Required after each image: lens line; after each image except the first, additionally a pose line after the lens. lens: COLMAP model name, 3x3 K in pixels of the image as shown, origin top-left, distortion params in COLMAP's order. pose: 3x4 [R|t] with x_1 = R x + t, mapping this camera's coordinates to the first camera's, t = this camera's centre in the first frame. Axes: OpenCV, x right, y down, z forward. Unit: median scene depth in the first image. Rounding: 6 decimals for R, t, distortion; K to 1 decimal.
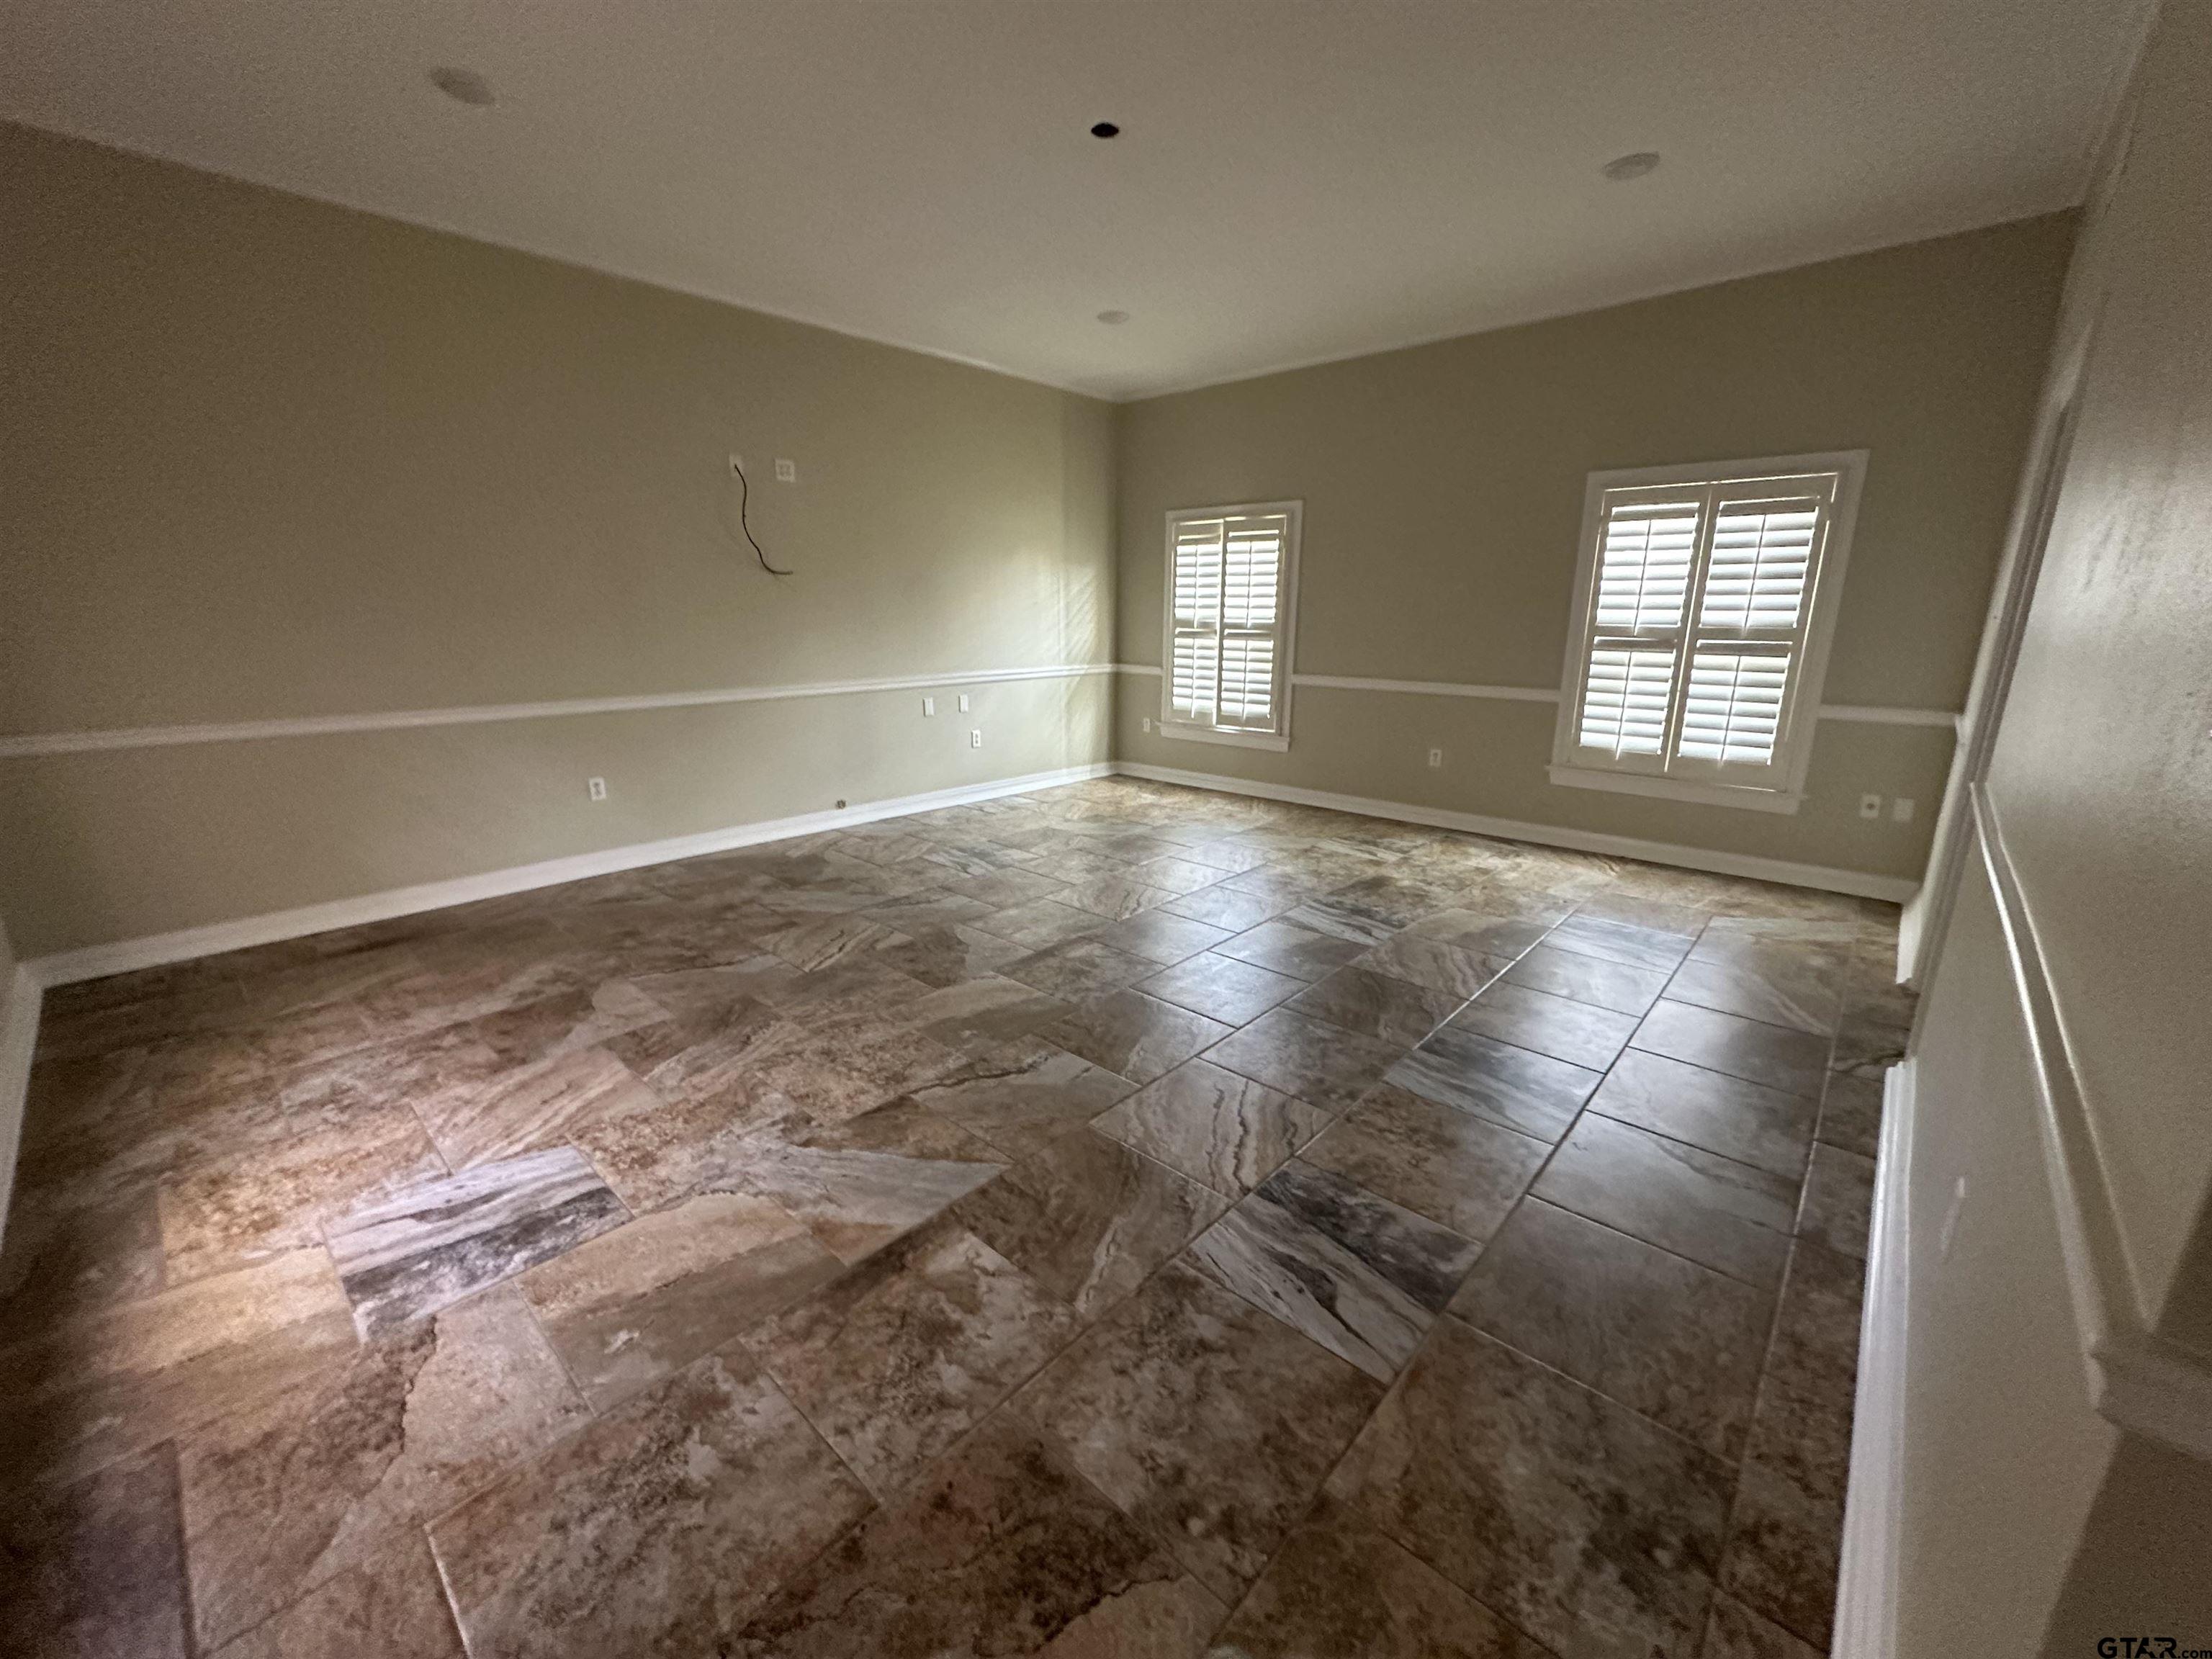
lens RADIAL K [[880.5, 0, 1106.0], [0, 880.5, 829.5], [0, 0, 1]] dist [-0.002183, 0.000031]
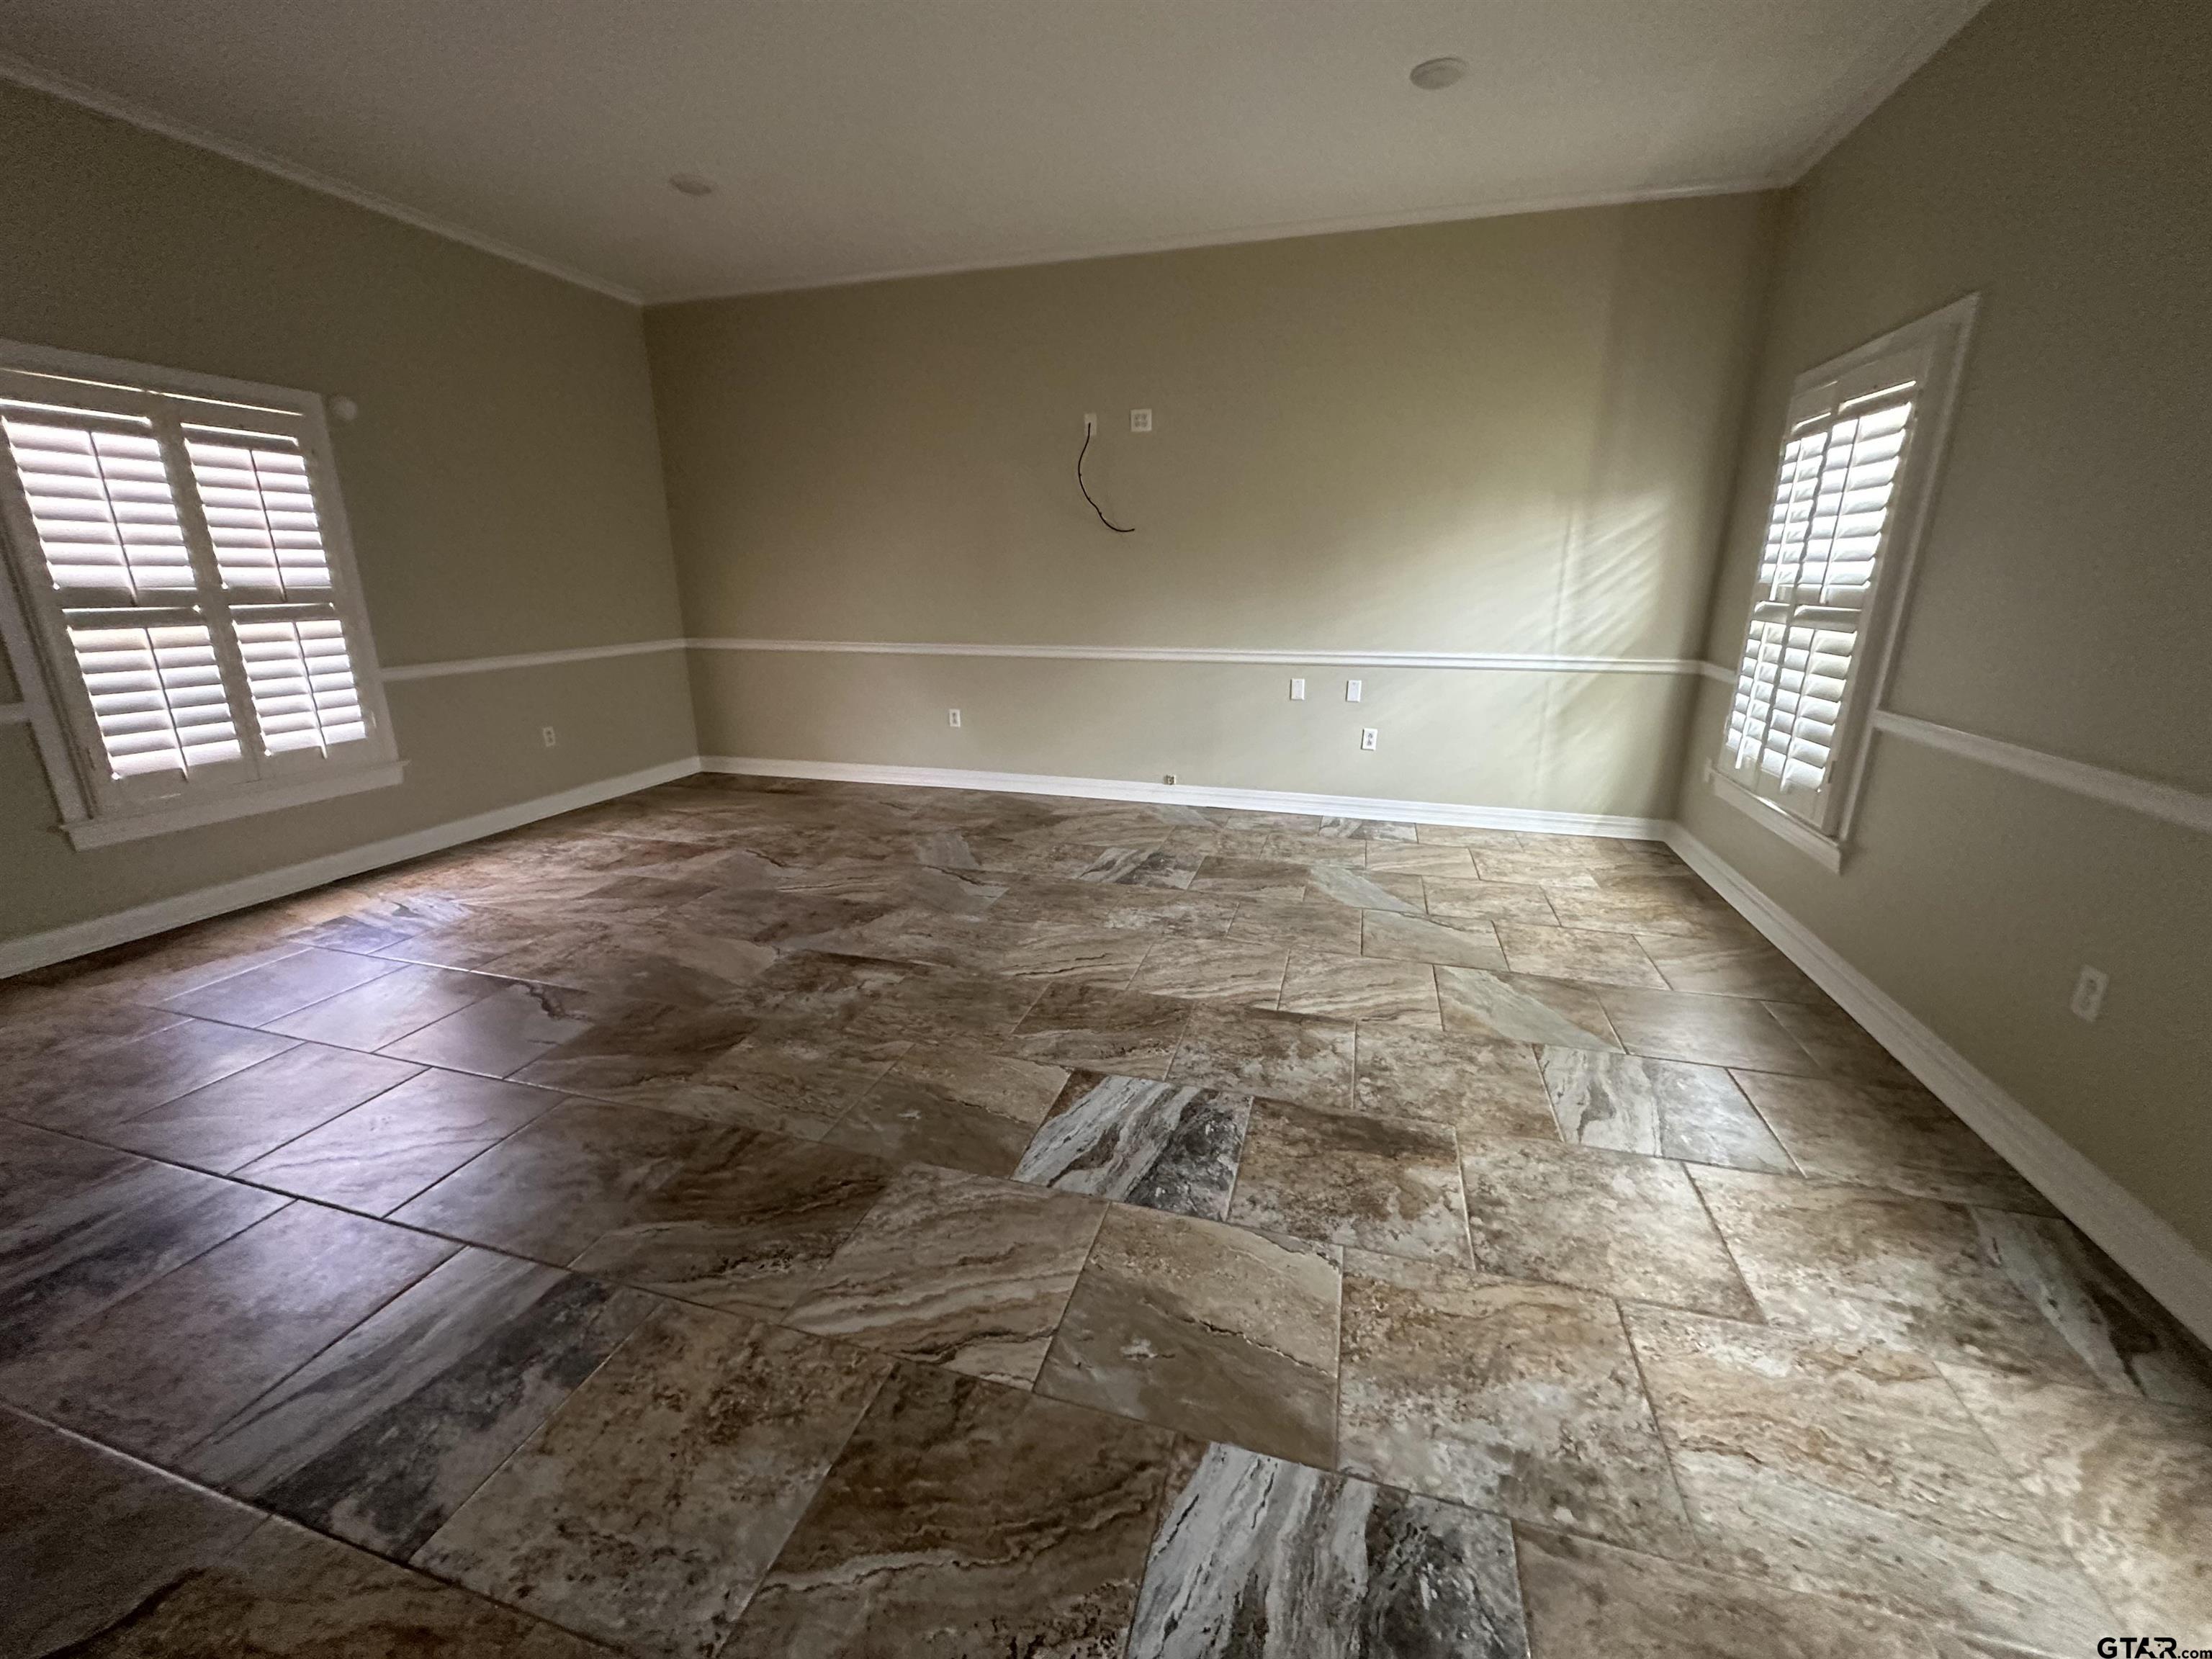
lens RADIAL K [[880.5, 0, 1106.0], [0, 880.5, 829.5], [0, 0, 1]] dist [-0.002183, 0.000031]
pose [[0.438122, 0.247388, -0.864204, 0.671107], [-0.218728, 0.961829, 0.164447, -0.159966], [0.871899, 0.116977, 0.475509, 0.690090]]
